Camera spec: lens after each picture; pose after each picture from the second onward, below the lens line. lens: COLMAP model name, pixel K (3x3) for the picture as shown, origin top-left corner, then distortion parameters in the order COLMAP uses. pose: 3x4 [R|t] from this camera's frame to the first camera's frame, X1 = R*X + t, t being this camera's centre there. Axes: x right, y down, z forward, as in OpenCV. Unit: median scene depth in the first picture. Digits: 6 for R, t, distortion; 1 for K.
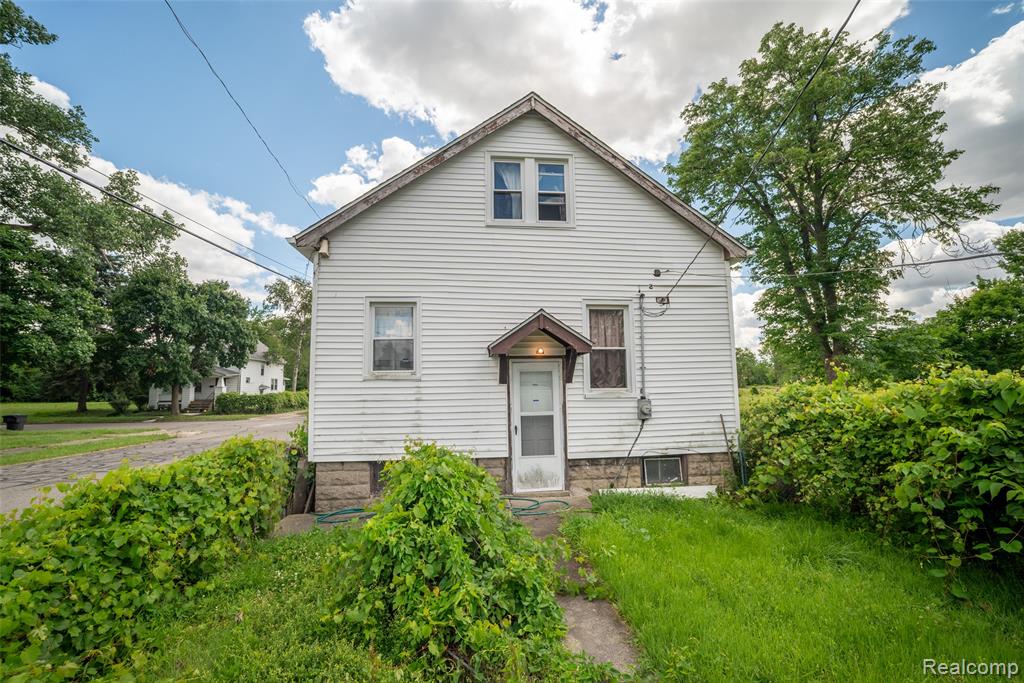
lens RADIAL K [[442.0, 0, 517.8], [0, 442.0, 341.6], [0, 0, 1]] dist [-0.001480, -0.000187]
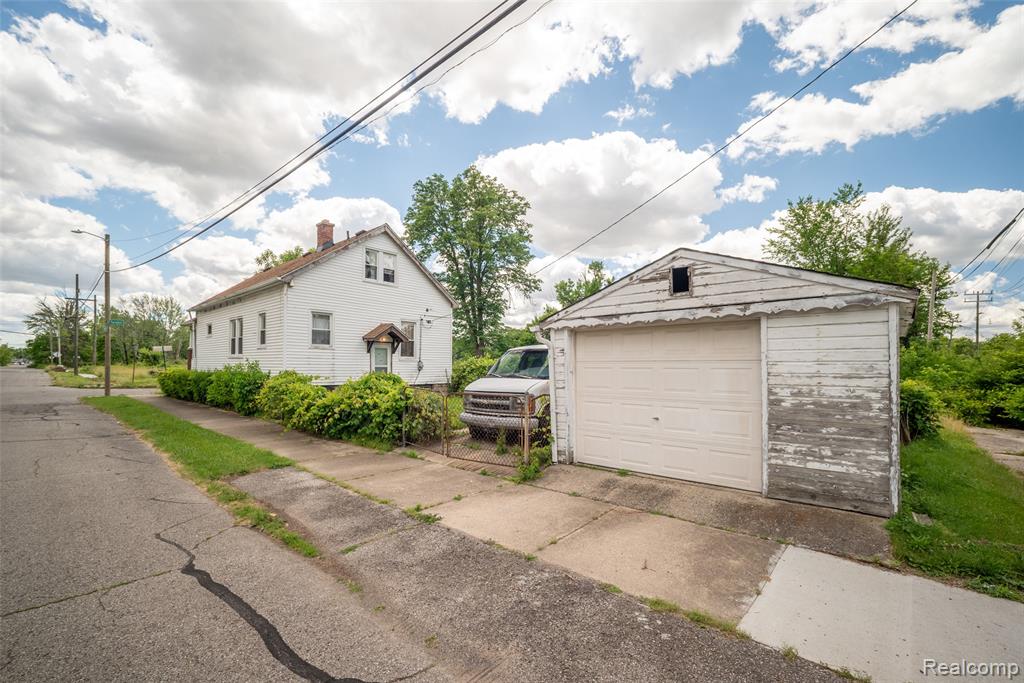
lens RADIAL K [[442.0, 0, 517.8], [0, 442.0, 341.6], [0, 0, 1]] dist [-0.001480, -0.000187]
pose [[0.745348, 0.063191, 0.663675, -0.909284], [-0.094323, 0.995479, 0.011147, -0.058698], [-0.659970, -0.070908, 0.747938, -1.143244]]
